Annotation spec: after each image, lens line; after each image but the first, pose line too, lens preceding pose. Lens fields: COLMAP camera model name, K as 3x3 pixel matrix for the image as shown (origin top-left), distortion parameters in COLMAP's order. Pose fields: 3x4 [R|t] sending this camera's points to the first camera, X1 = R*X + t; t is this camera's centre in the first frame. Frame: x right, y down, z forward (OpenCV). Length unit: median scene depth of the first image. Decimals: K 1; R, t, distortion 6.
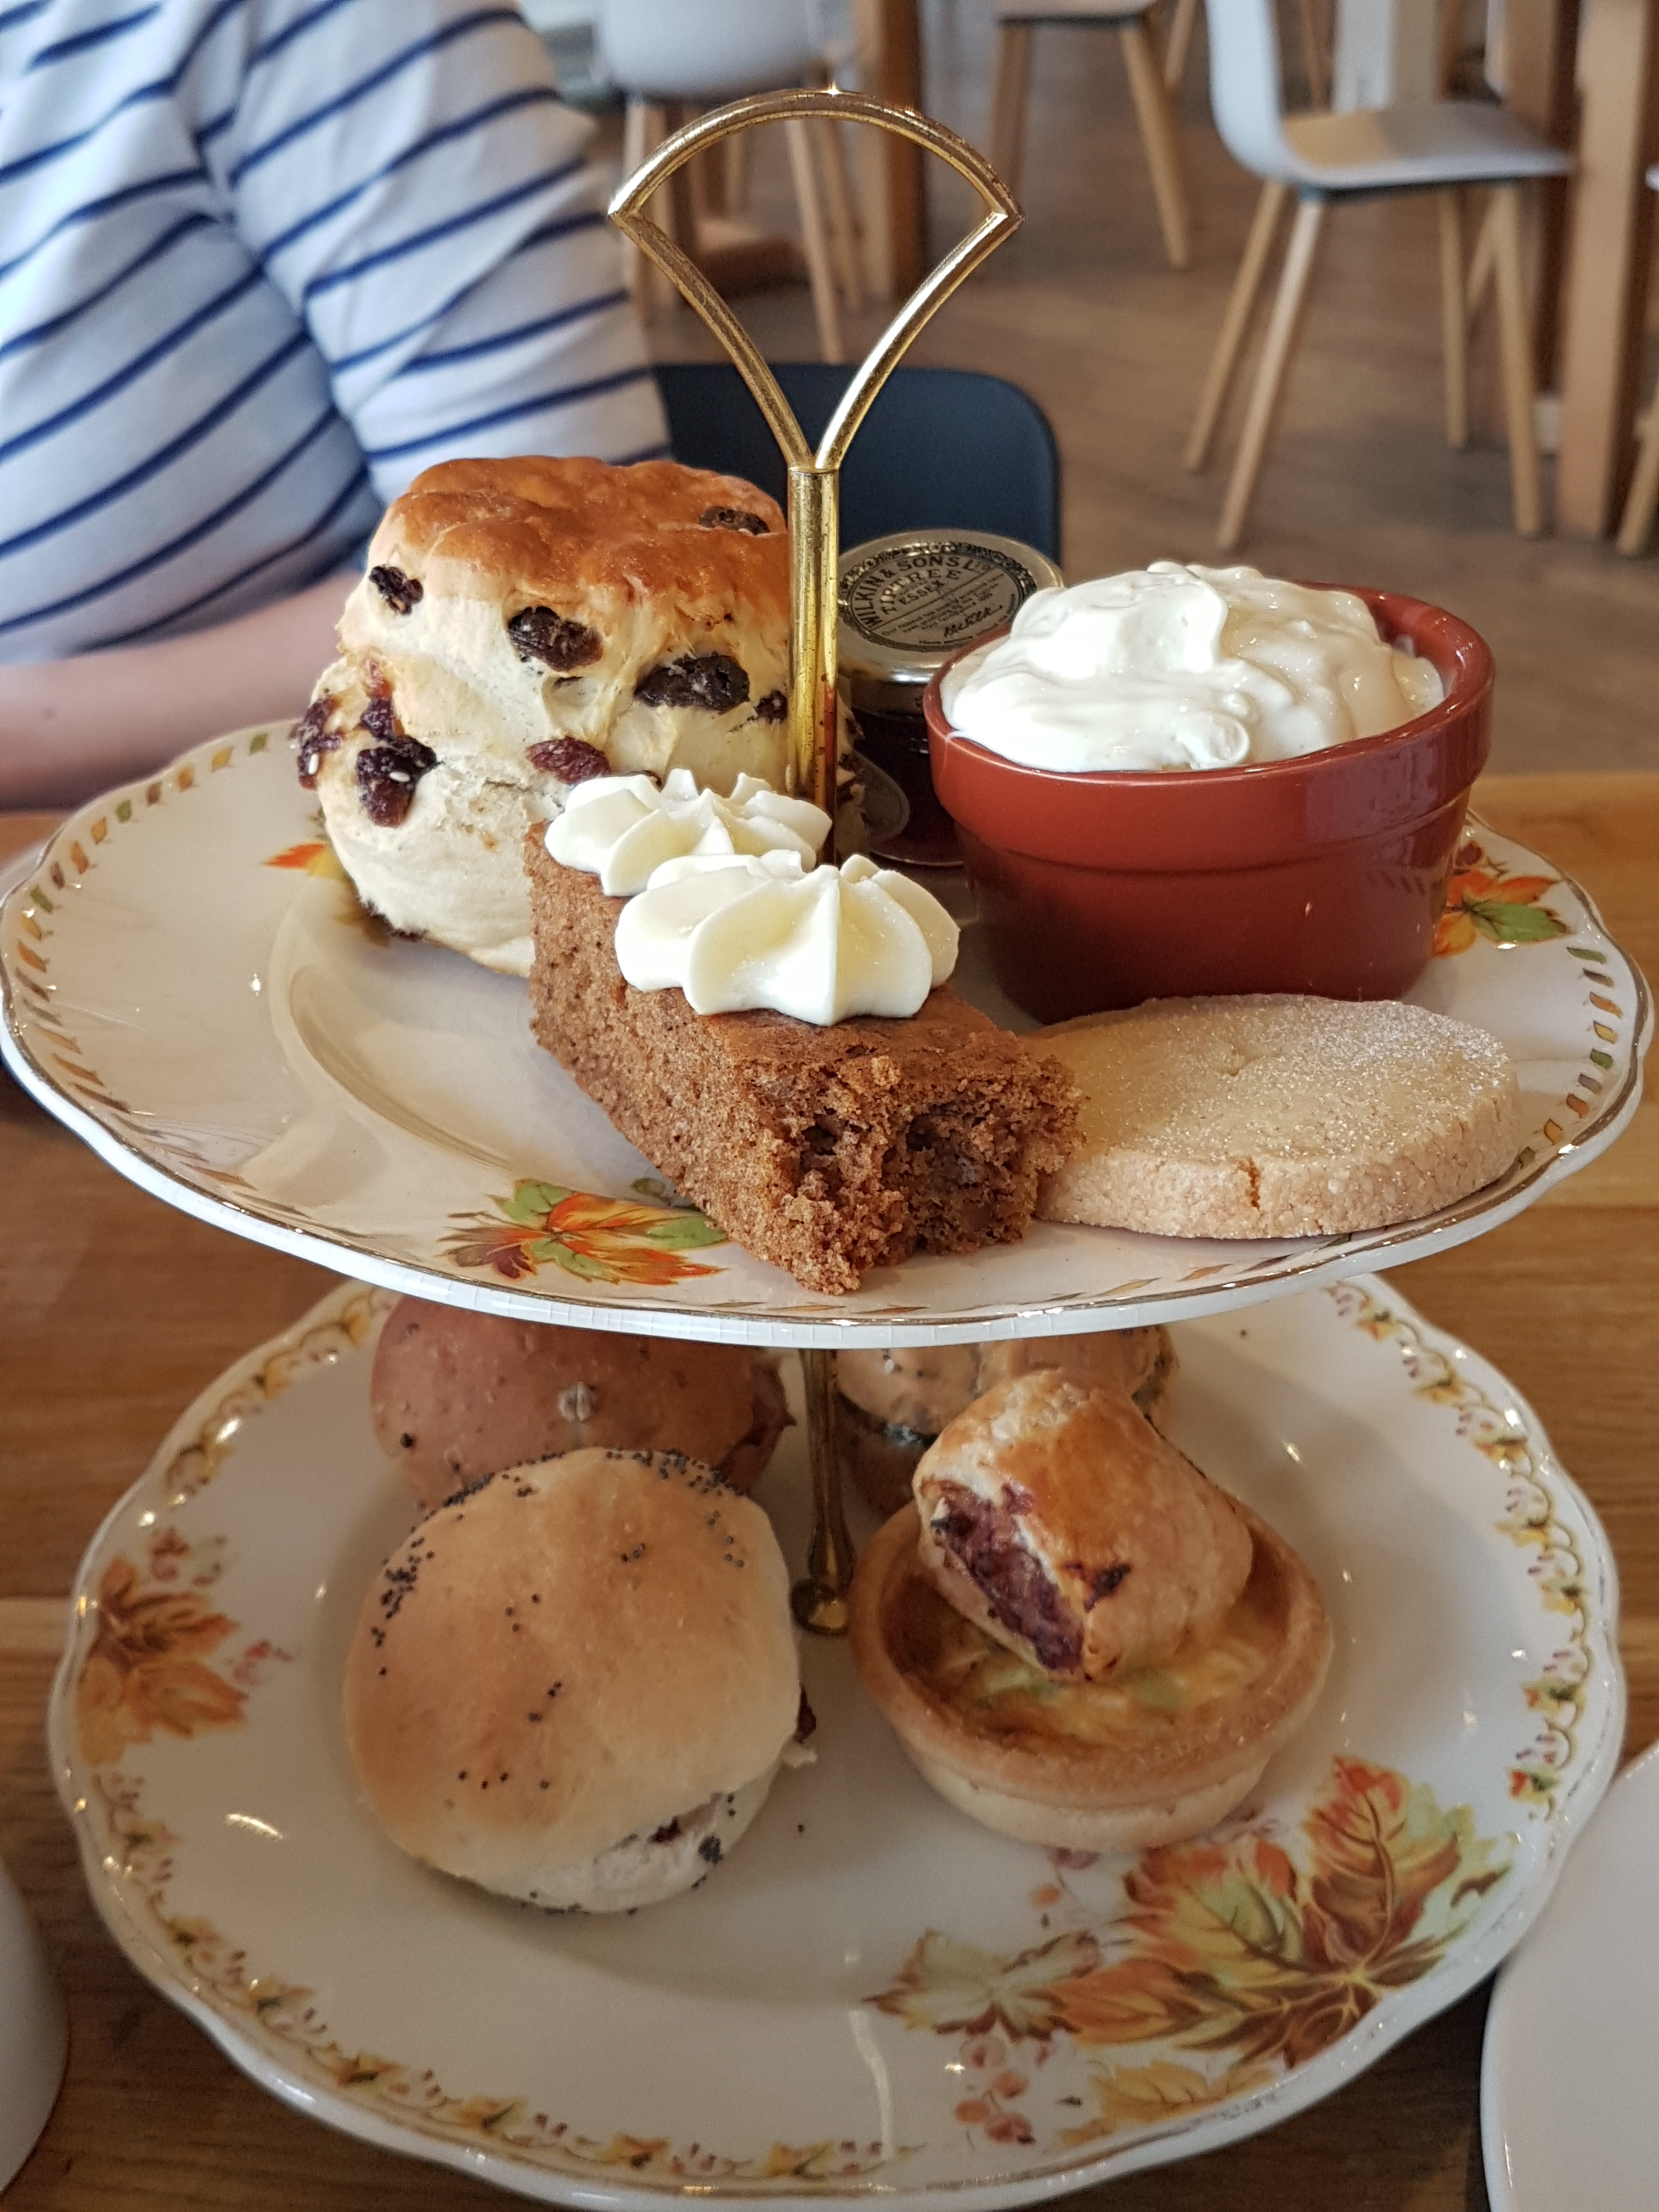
lens RADIAL K [[2346.8, 0, 841.3], [0, 2346.8, 1020.0], [0, 0, 1]] dist [0.089741, 0.000000]
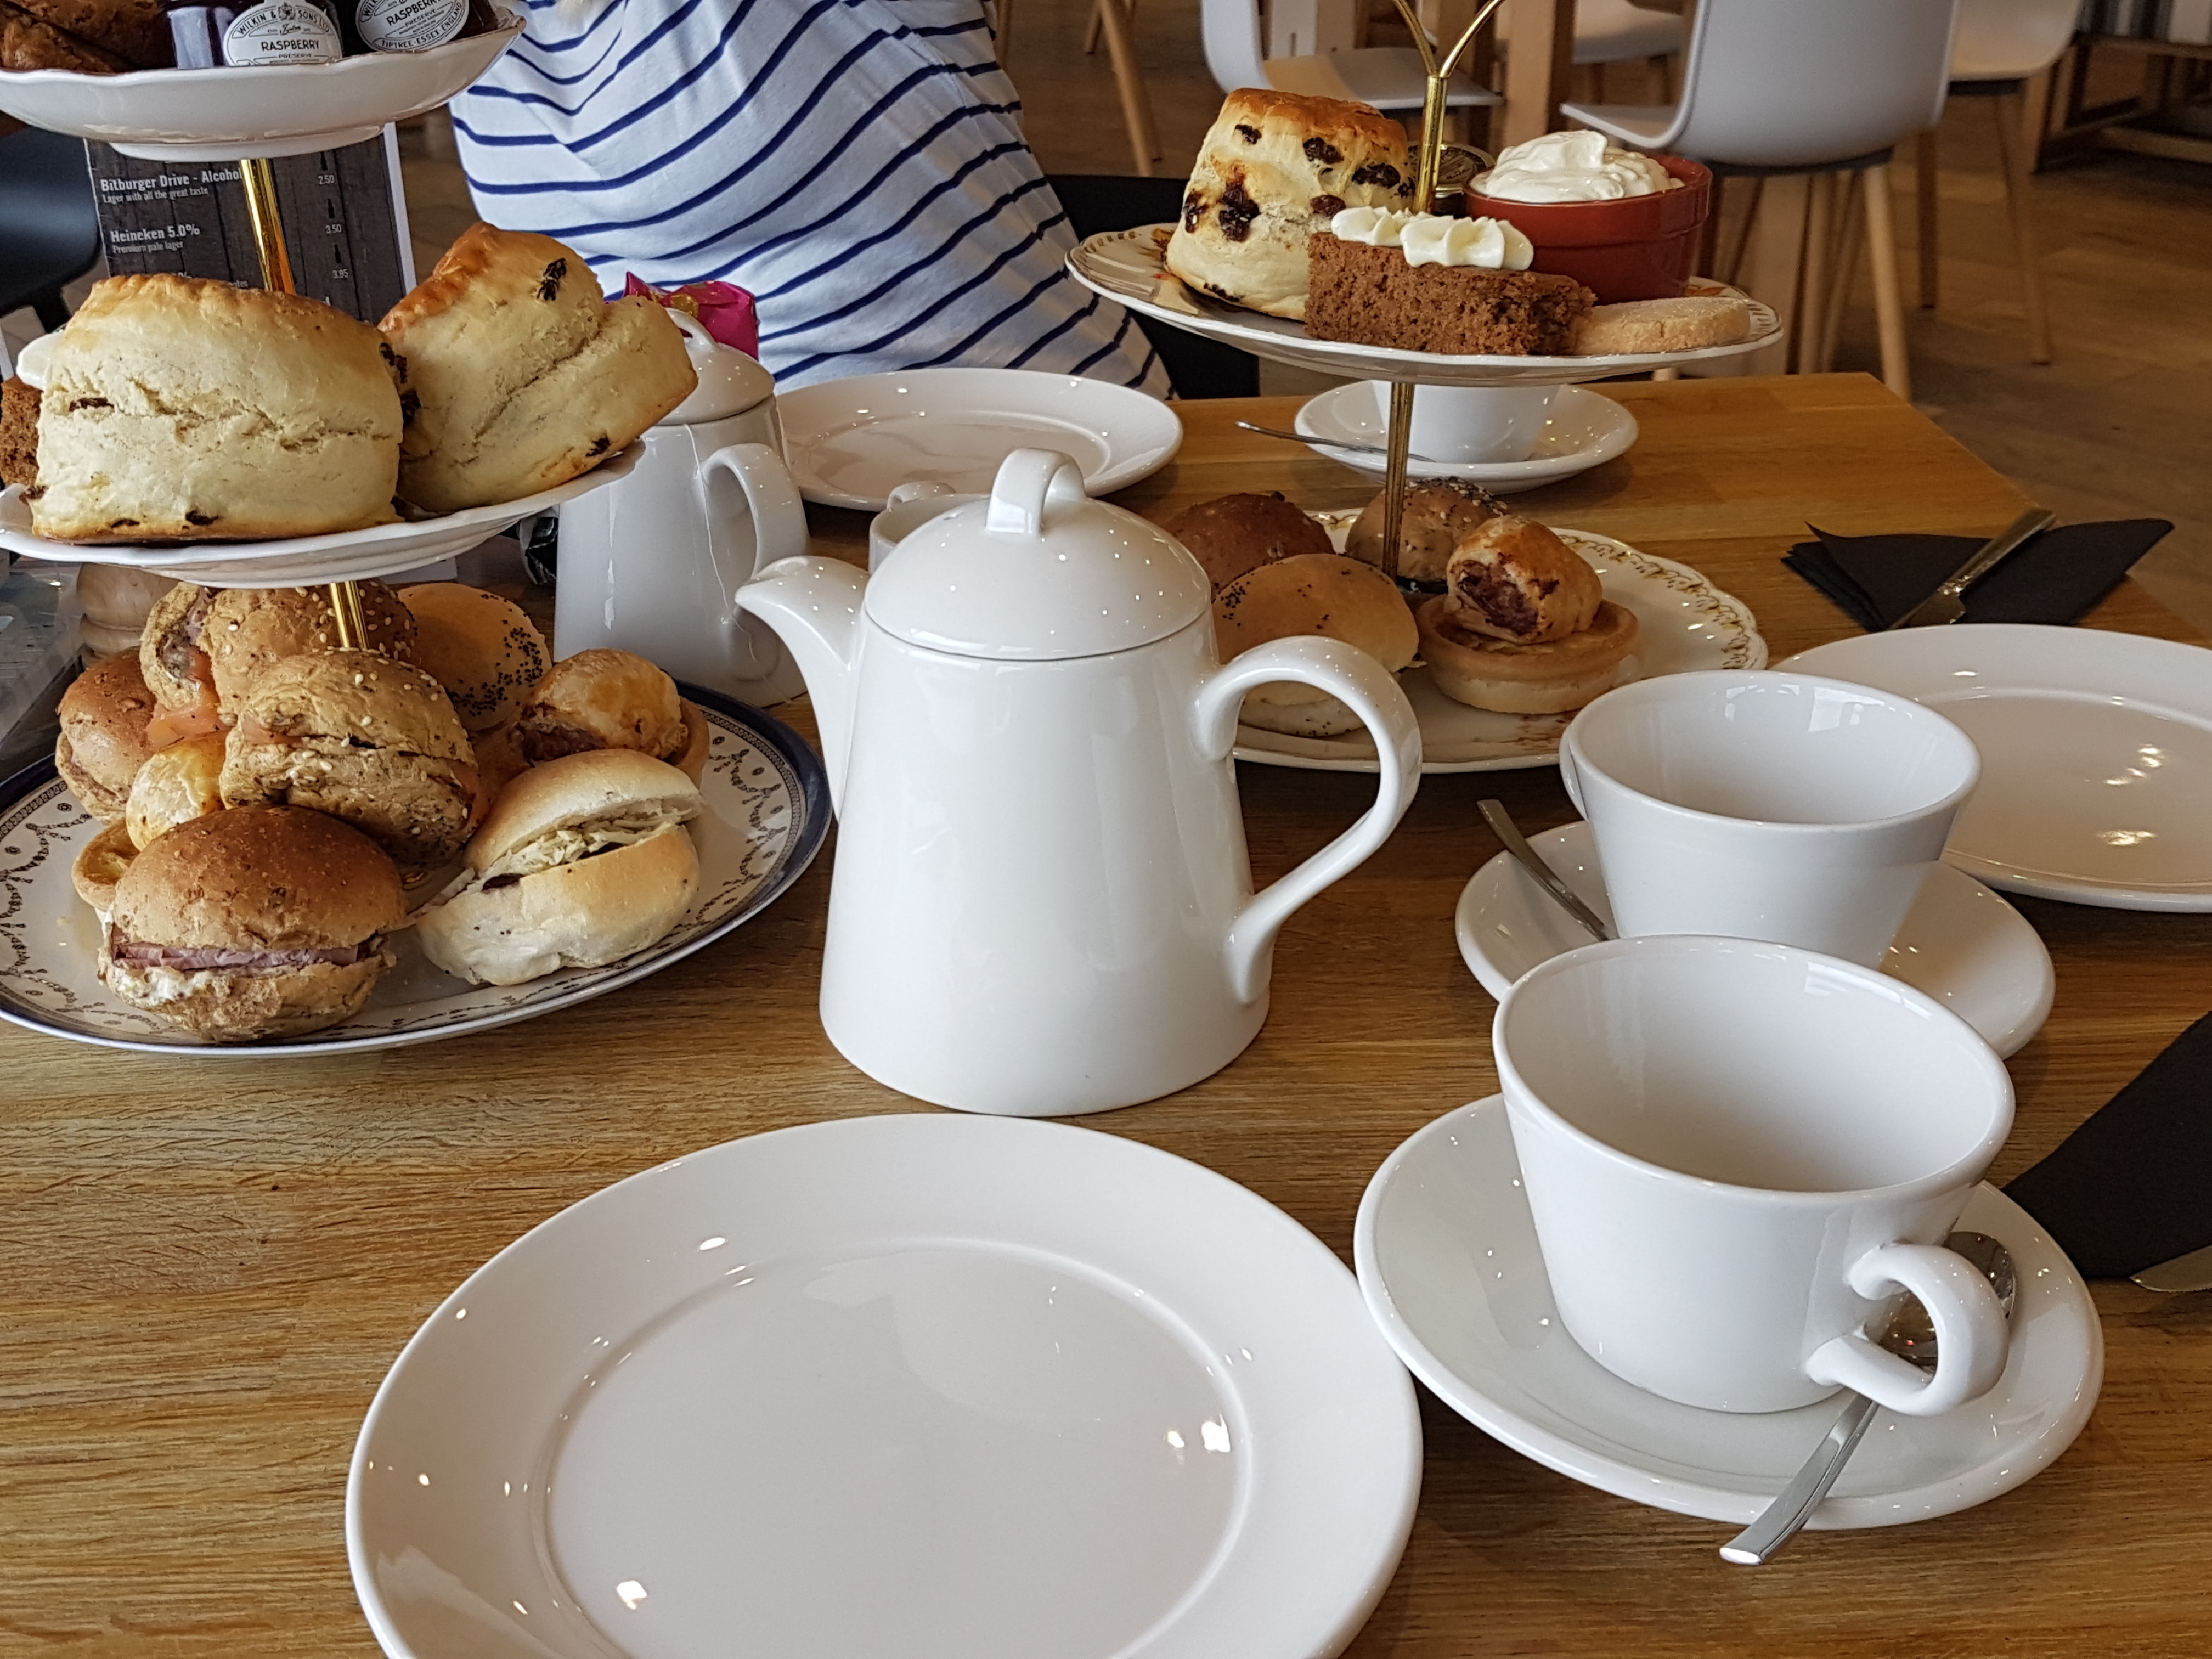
lens RADIAL K [[2246.4, 0, 1057.7], [0, 2246.4, 852.6], [0, 0, 1]] dist [0.066592, 0.000000]
pose [[0.992212, -0.022276, 0.122552, -0.646905], [0.026196, 0.999192, -0.030469, 0.566892], [-0.121774, 0.033442, 0.991994, -1.109906]]
